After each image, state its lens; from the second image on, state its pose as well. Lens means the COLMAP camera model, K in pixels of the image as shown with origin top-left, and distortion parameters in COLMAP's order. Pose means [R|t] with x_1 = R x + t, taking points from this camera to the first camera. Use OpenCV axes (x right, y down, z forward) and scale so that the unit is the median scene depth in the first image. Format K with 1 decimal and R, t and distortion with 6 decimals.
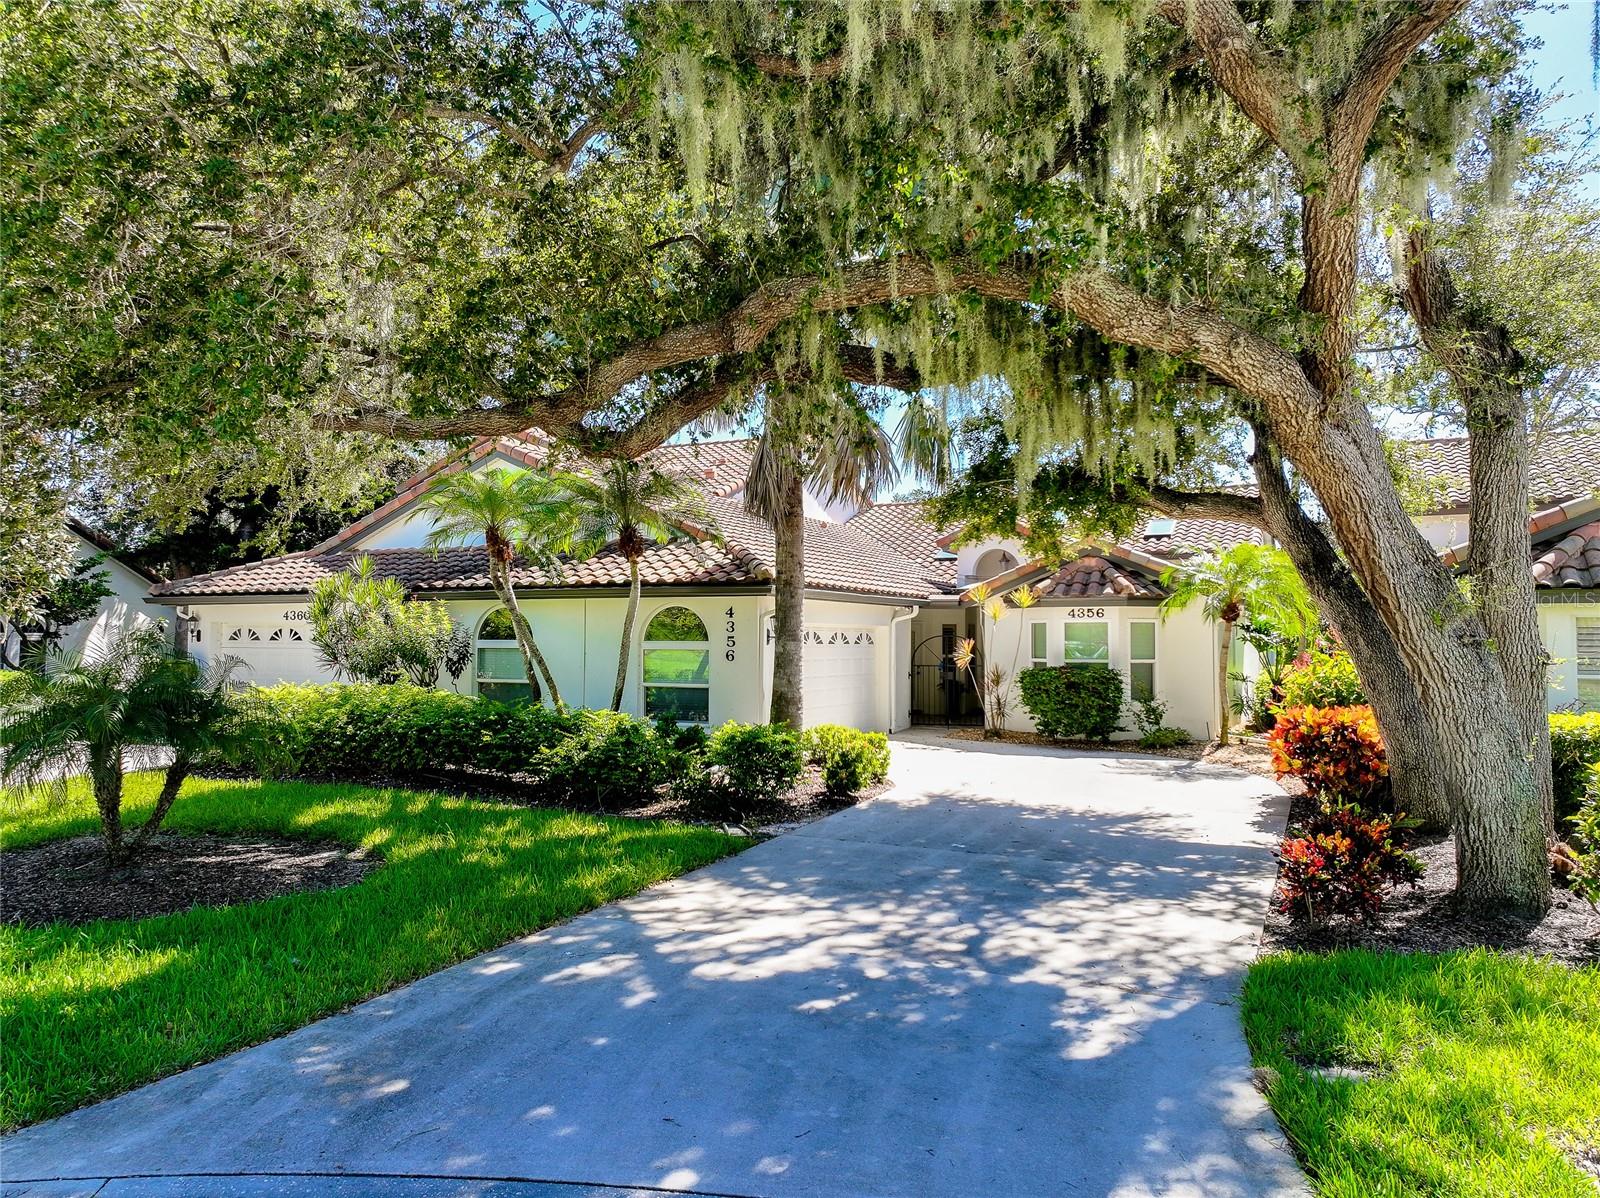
lens RADIAL K [[1122.9, 0, 800.9], [0, 1122.9, 599.4], [0, 0, 1]] dist [-0.001438, 0.022531]
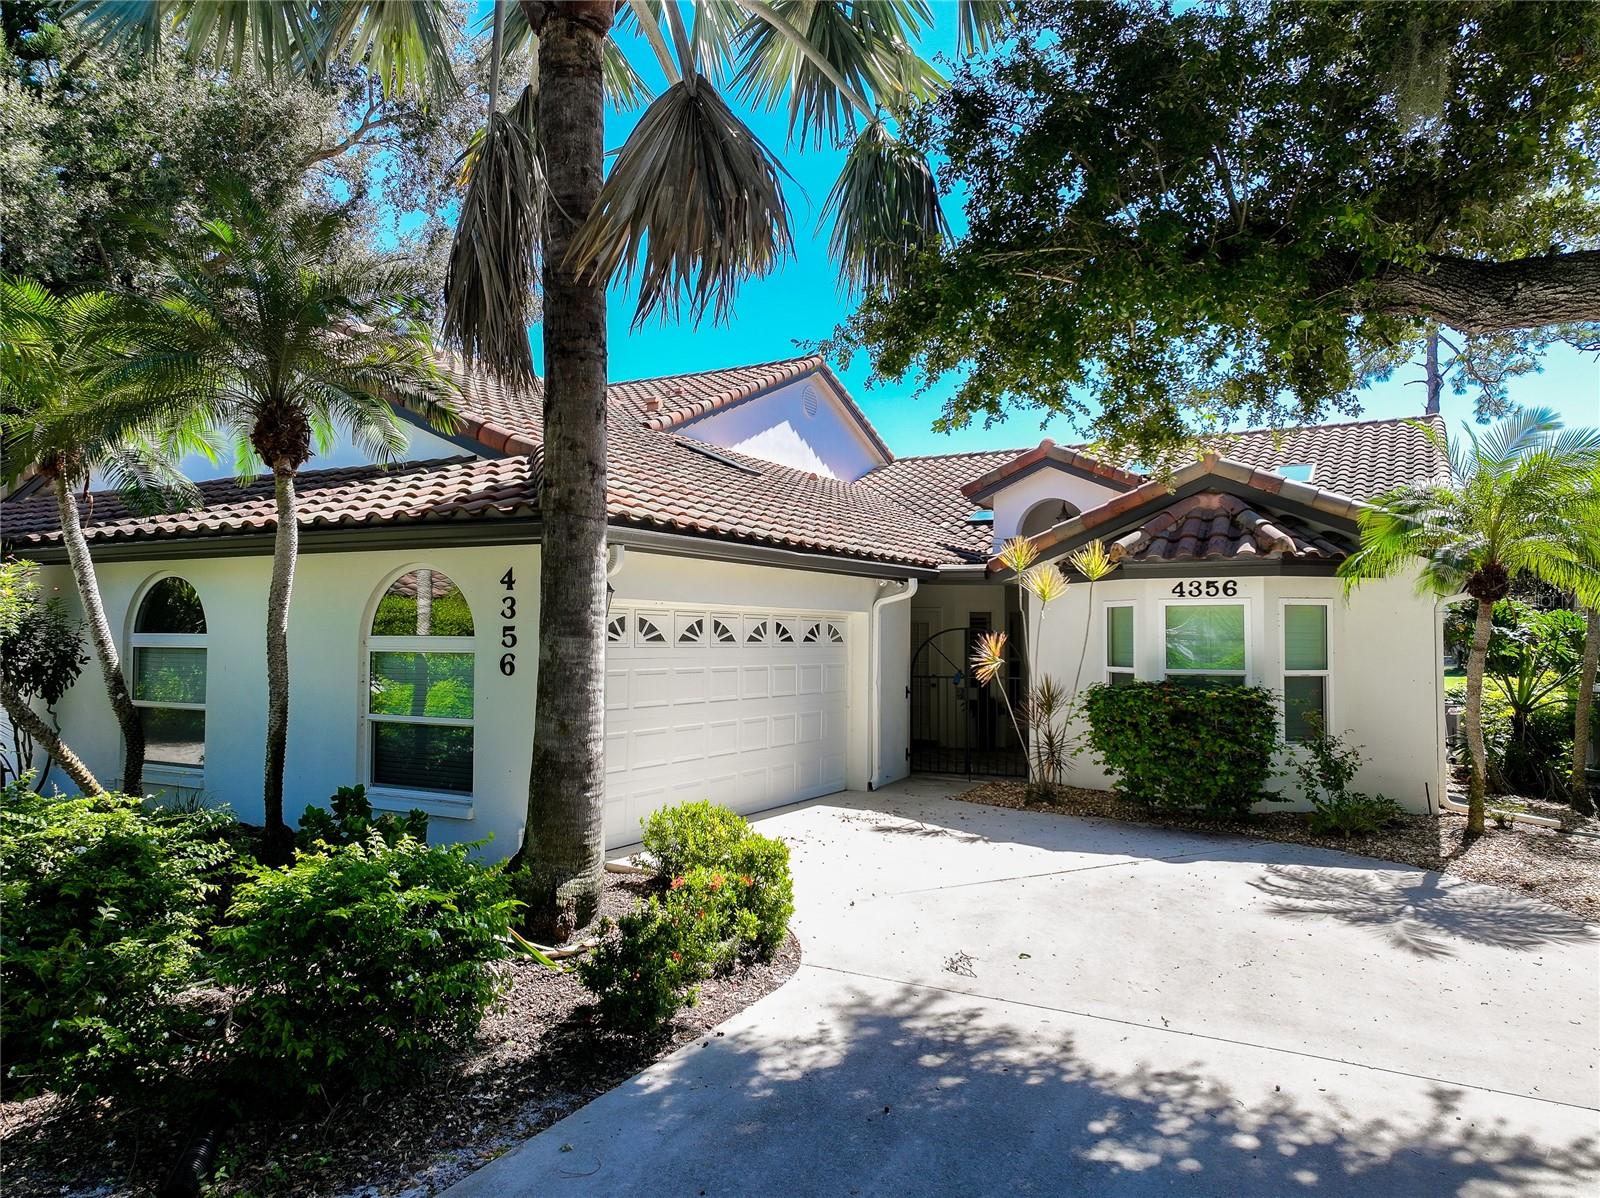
lens RADIAL K [[1122.9, 0, 800.9], [0, 1122.9, 599.4], [0, 0, 1]] dist [-0.001438, 0.022531]
pose [[0.998287, -0.000694, -0.058500, 0.082076], [0.000850, 0.999996, 0.002640, 0.015975], [0.058498, -0.002685, 0.998284, 0.416390]]
